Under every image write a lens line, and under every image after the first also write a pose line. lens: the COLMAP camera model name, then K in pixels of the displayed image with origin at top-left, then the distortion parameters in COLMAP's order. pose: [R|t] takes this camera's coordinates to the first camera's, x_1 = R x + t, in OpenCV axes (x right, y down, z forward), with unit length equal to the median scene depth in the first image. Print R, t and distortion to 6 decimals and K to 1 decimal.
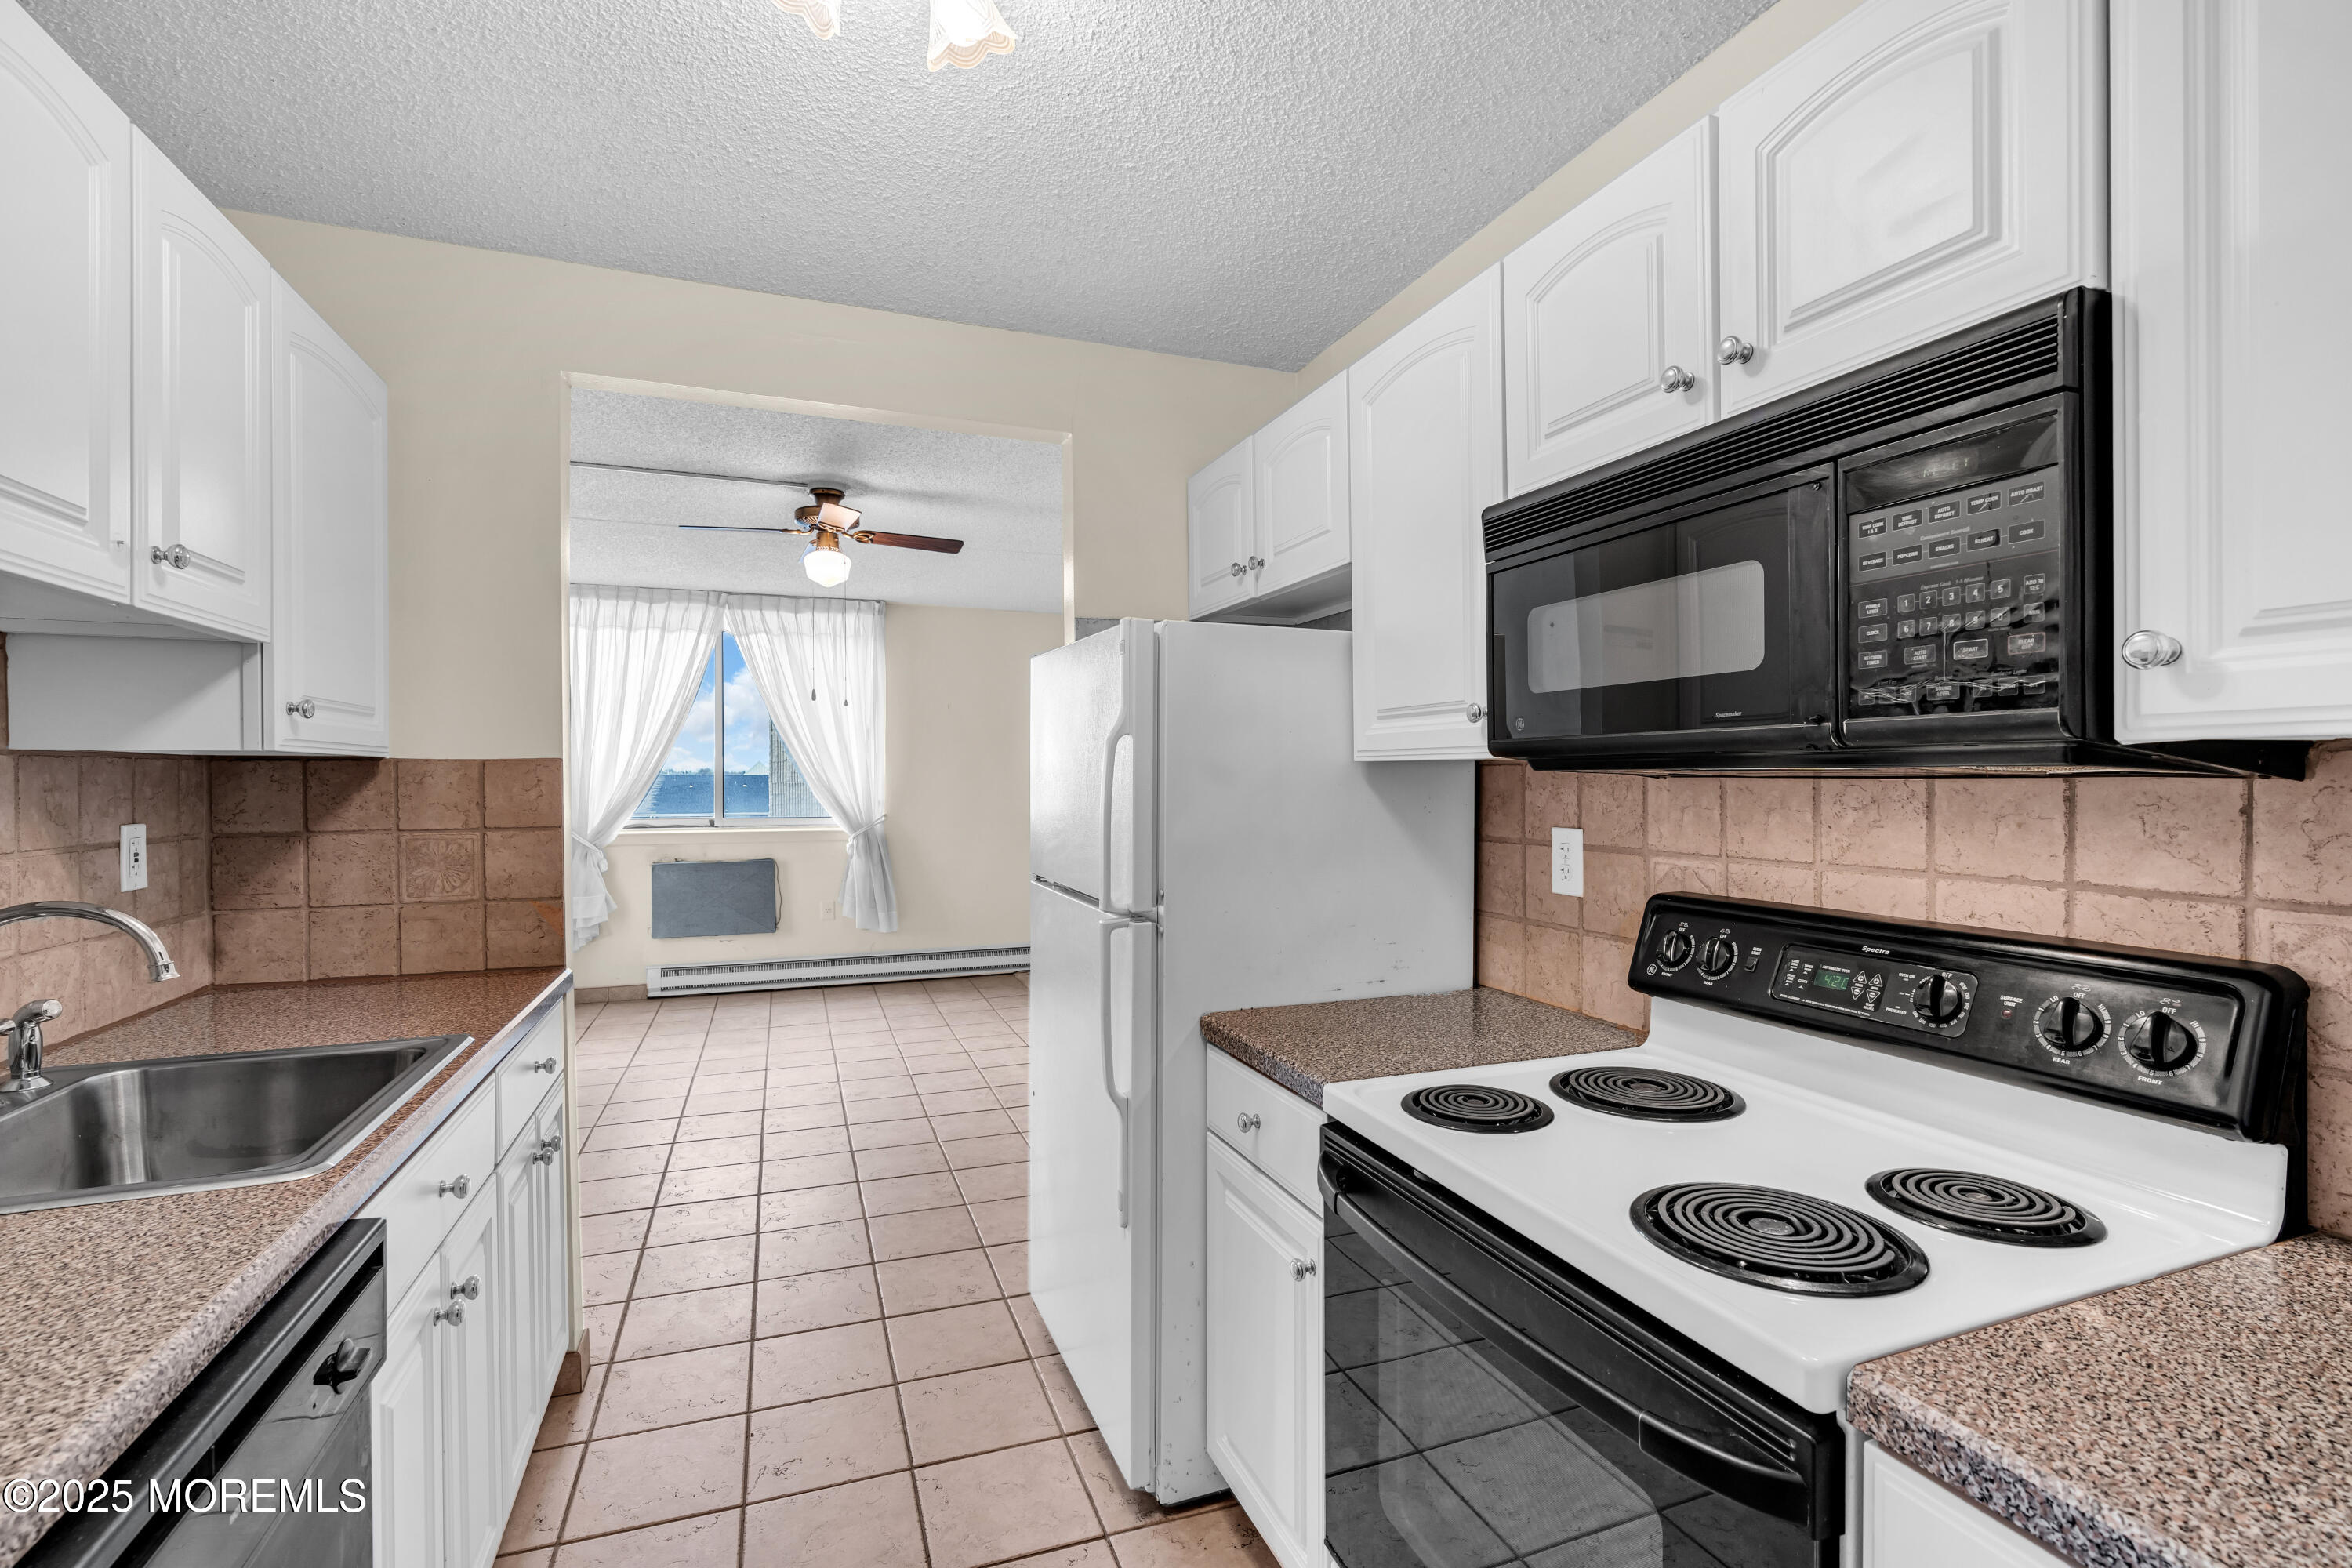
lens RADIAL K [[1049.4, 0, 1173.7], [0, 1049.4, 778.6], [0, 0, 1]] dist [-0.019708, 0.008345]
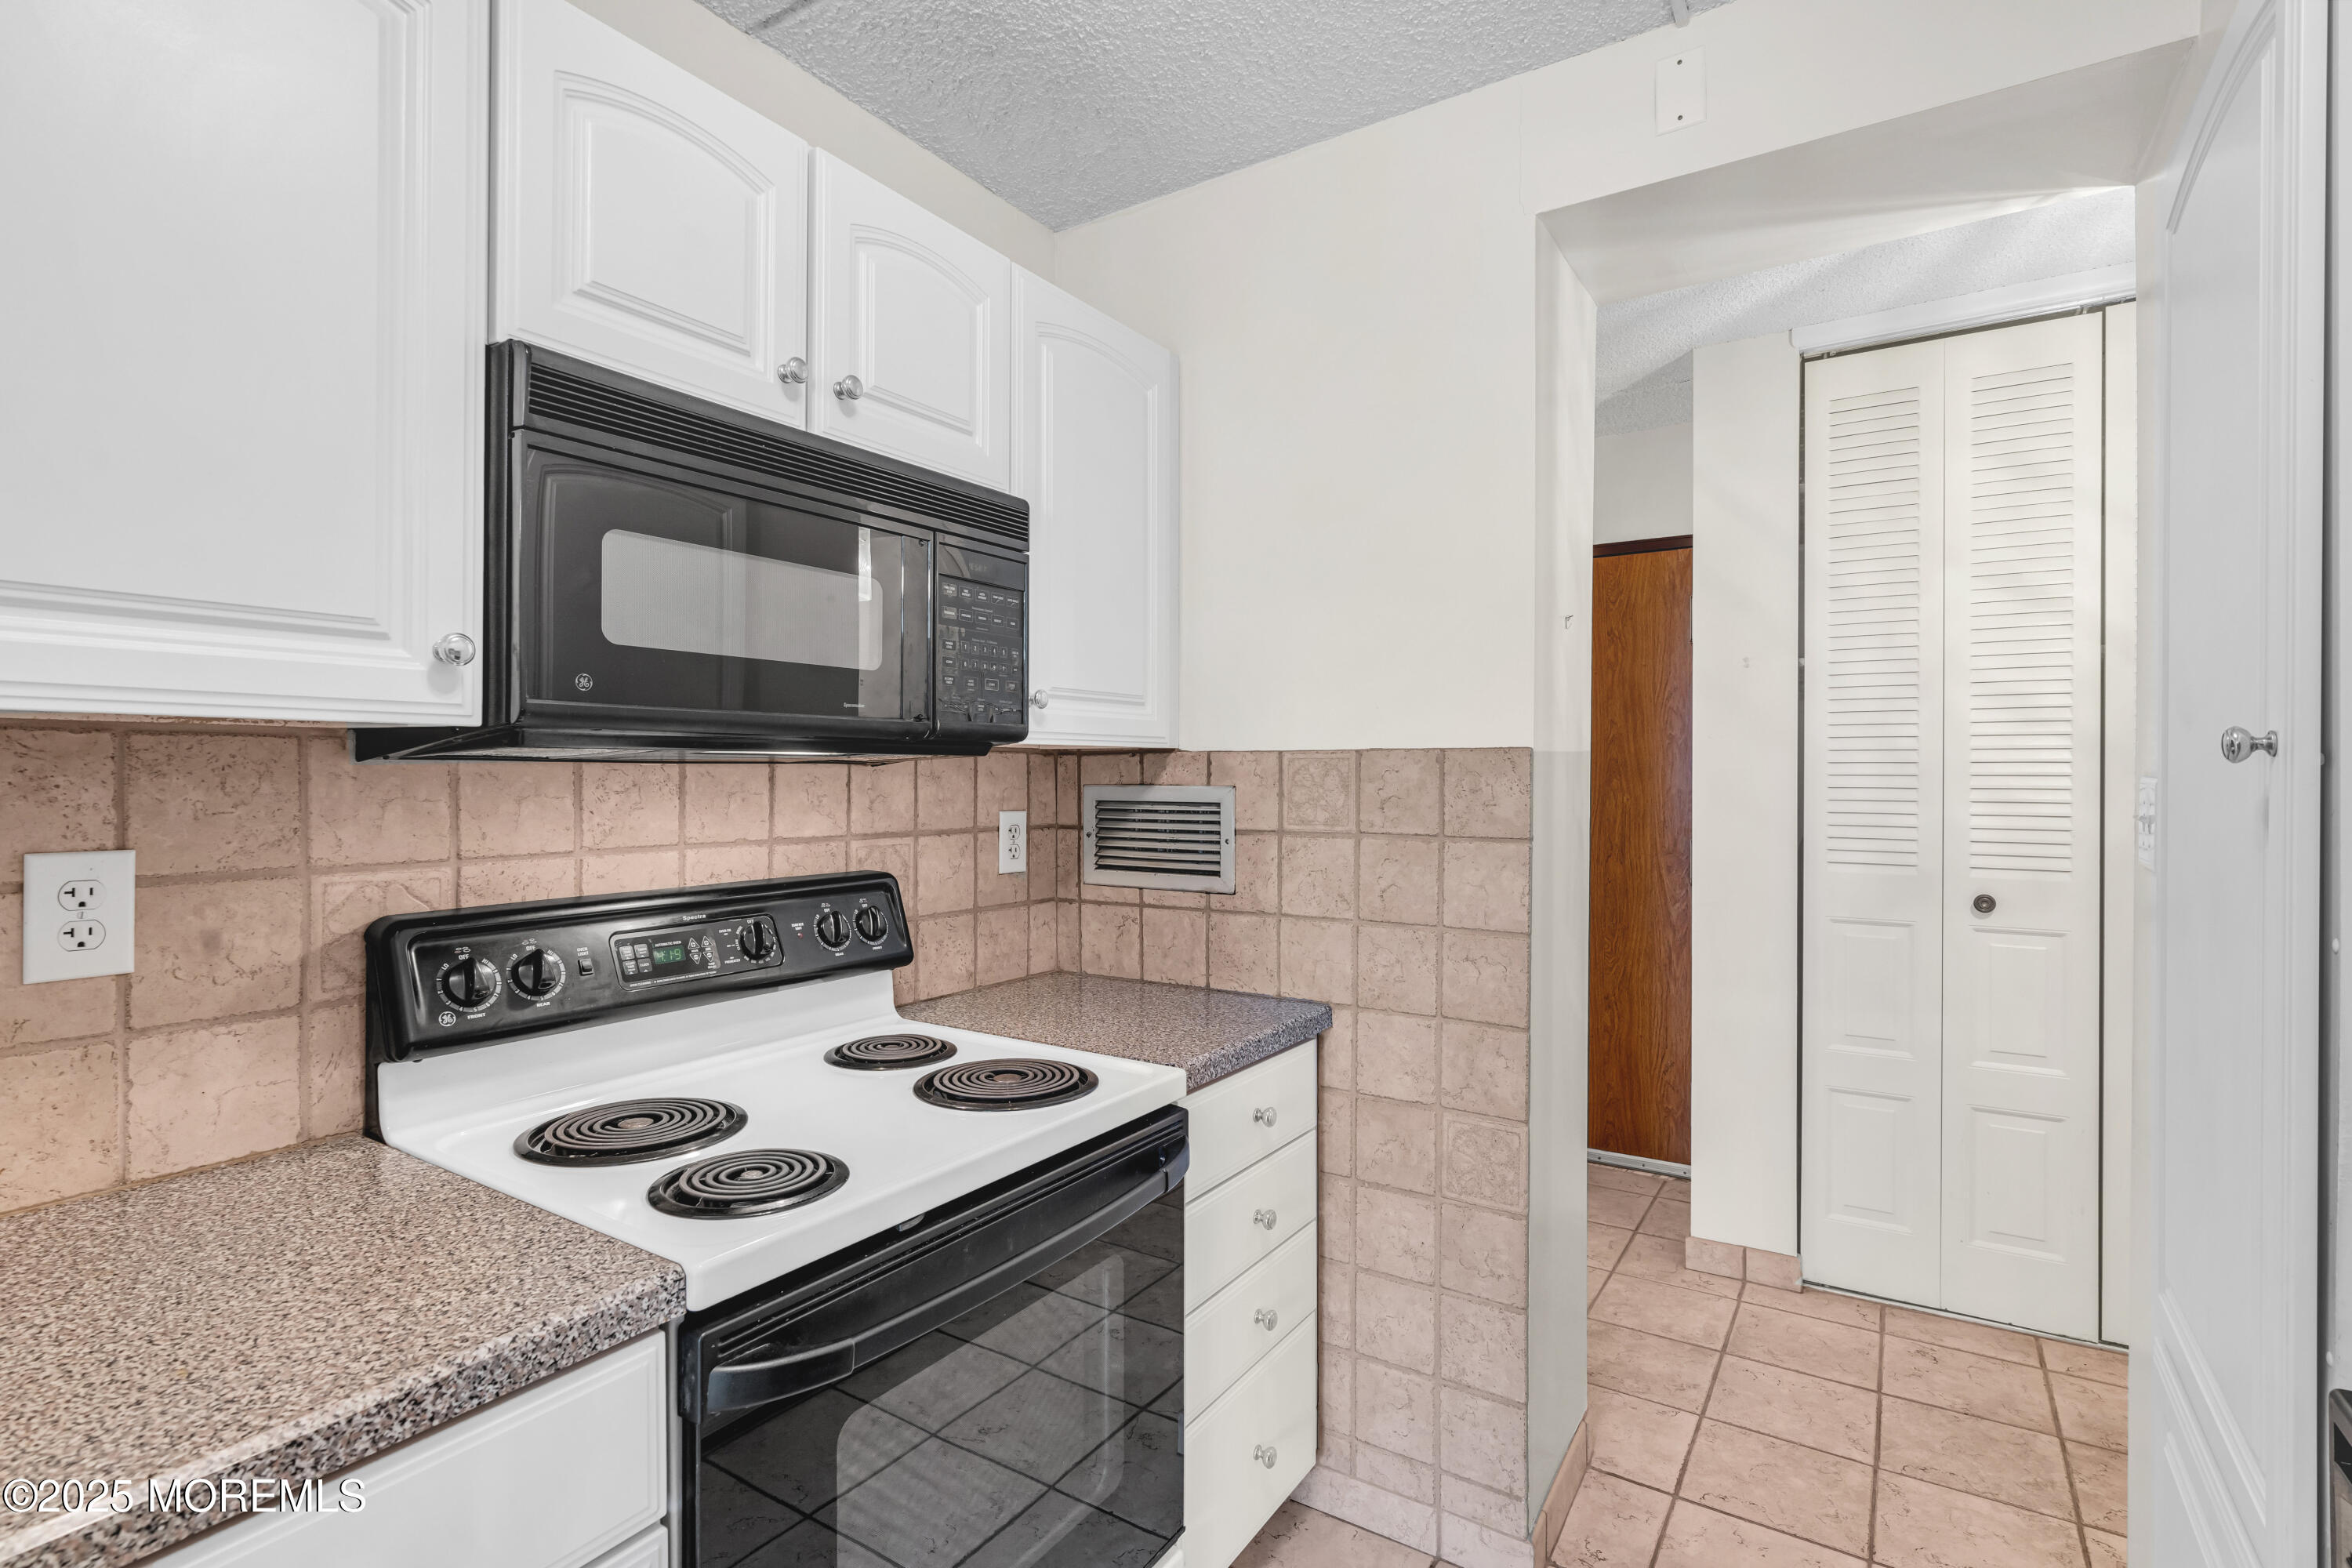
lens RADIAL K [[1115.0, 0, 1177.3], [0, 1115.0, 777.6], [0, 0, 1]] dist [-0.004760, 0.001271]
pose [[-0.590206, -0.000993, 0.807252, -0.372716], [0.001908, 0.999995, 0.002625, 0.008278], [-0.807250, 0.003090, -0.590201, 0.805072]]
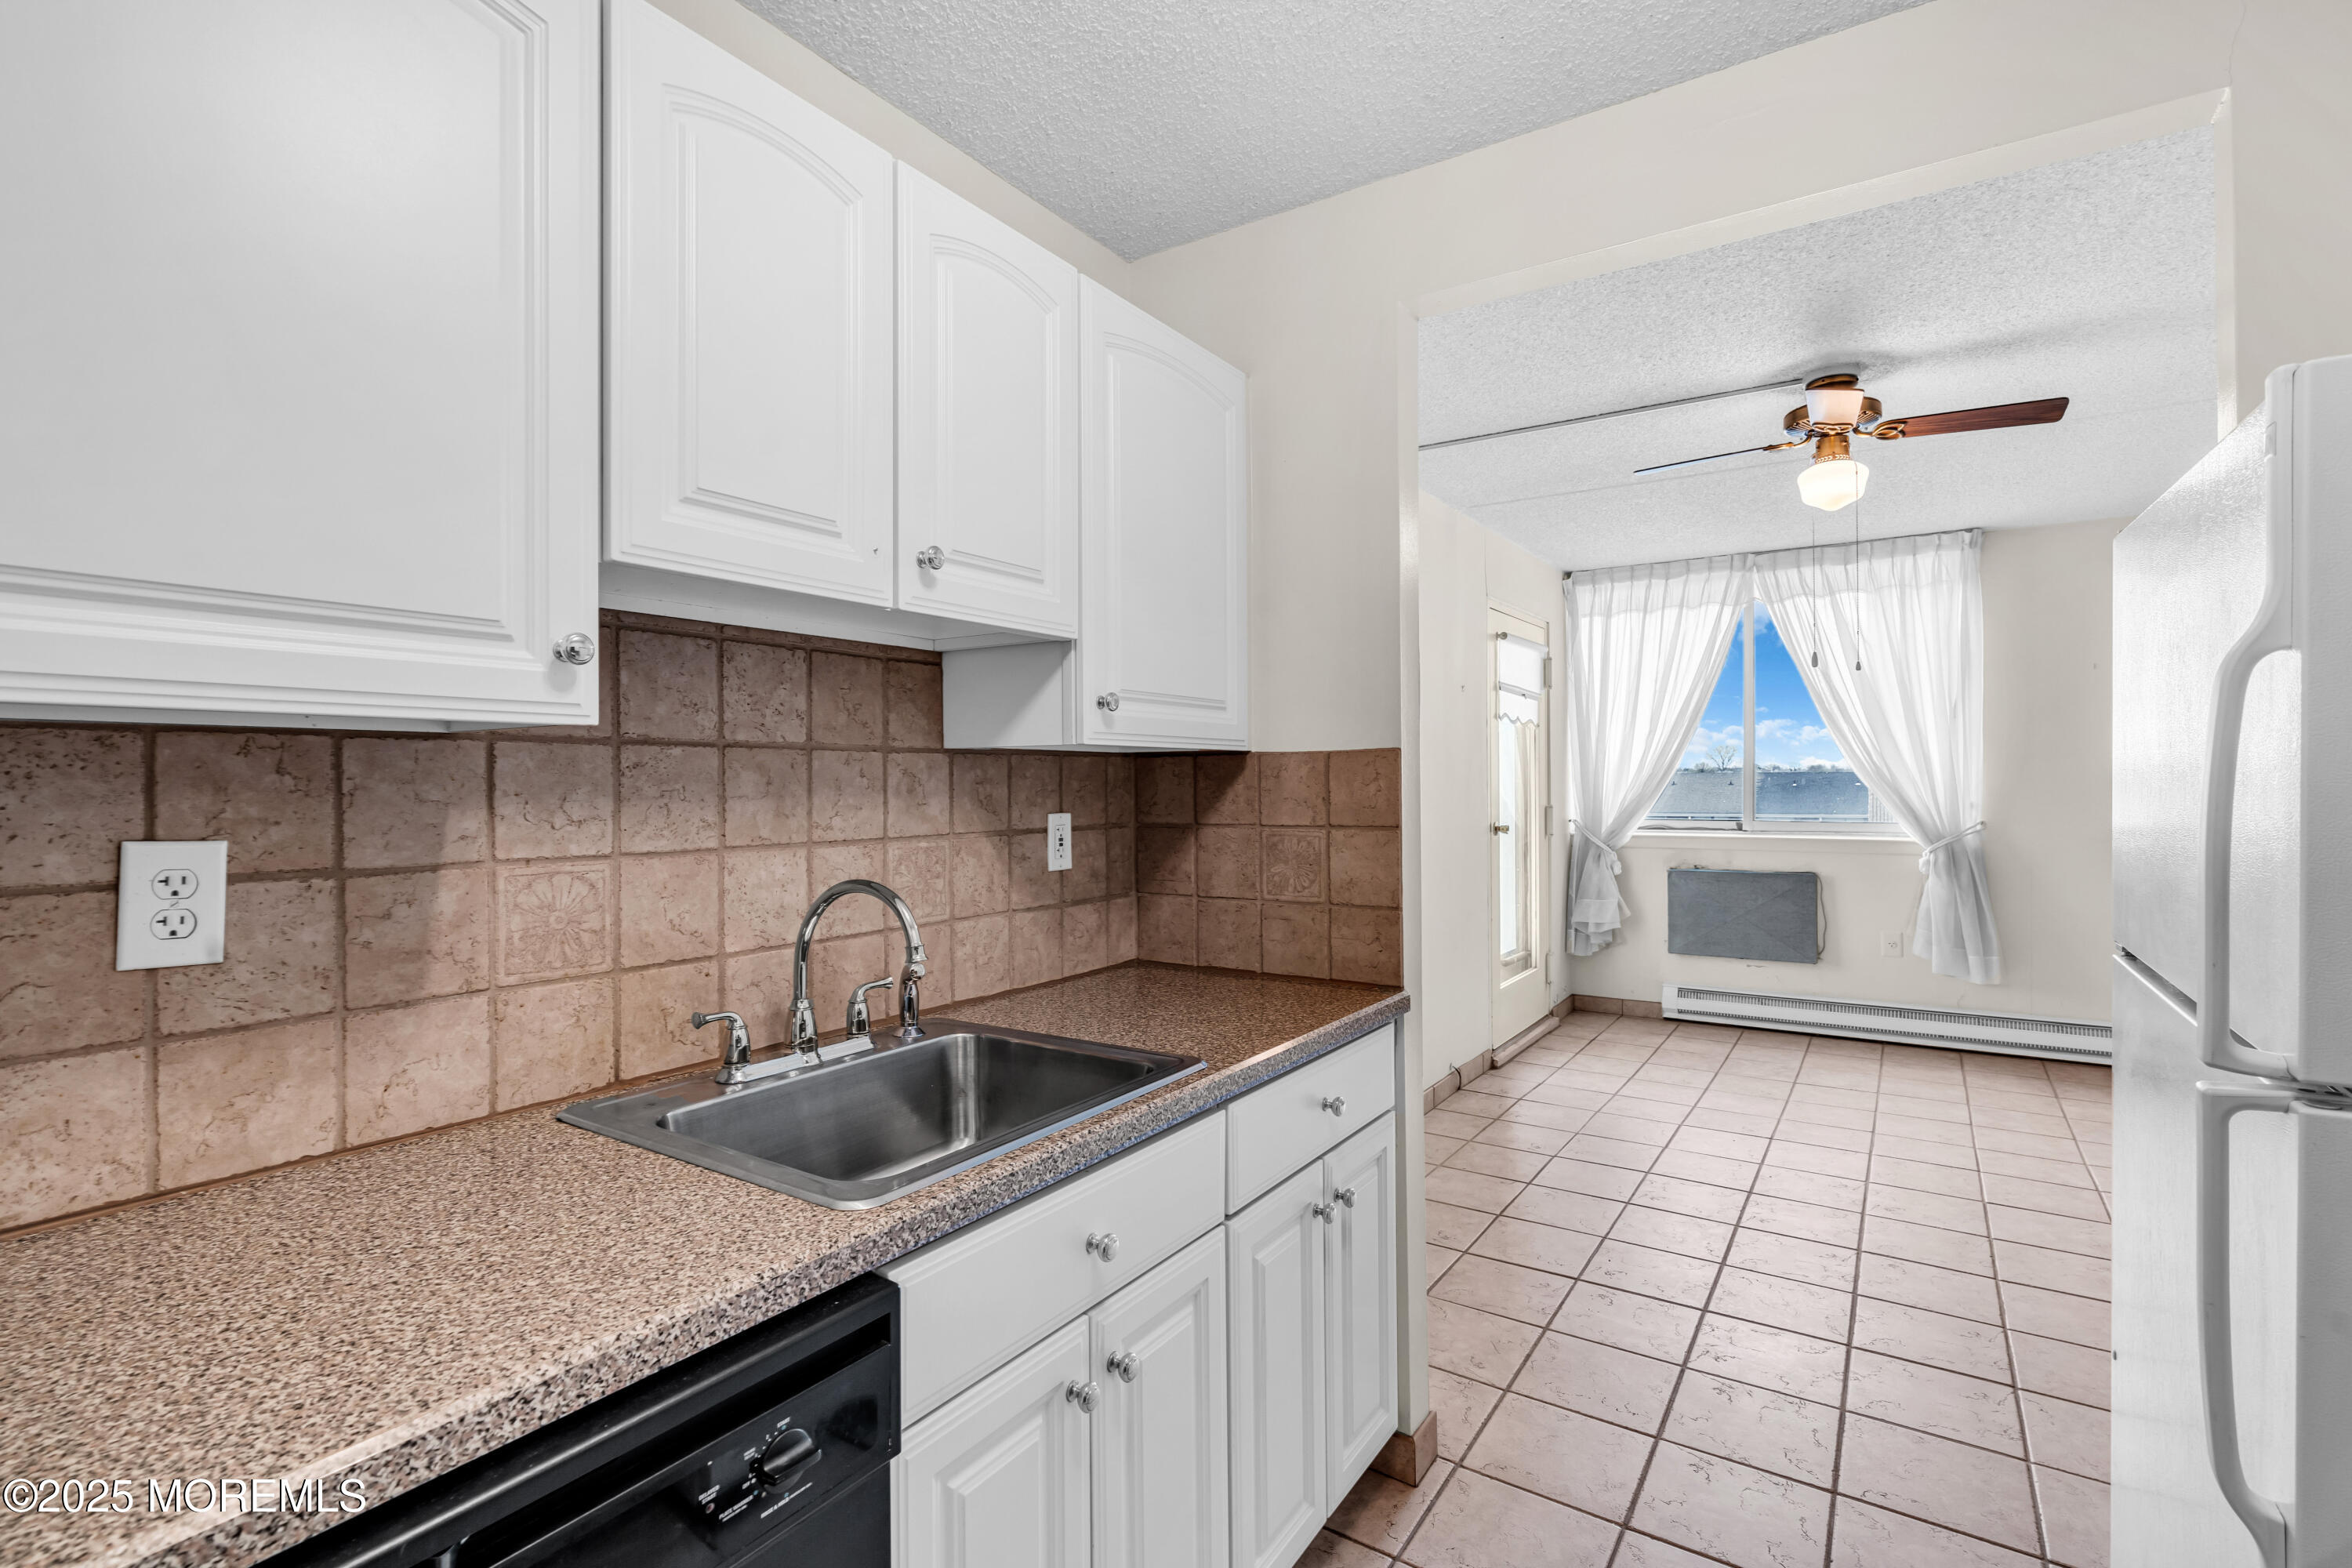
lens RADIAL K [[1084.8, 0, 1170.3], [0, 1084.8, 785.7], [0, 0, 1]] dist [-0.015700, 0.006286]
pose [[0.573835, 0.001649, -0.818969, 0.044810], [0.005084, 0.999972, 0.005576, 0.006668], [0.818955, -0.007363, 0.573811, 0.354980]]
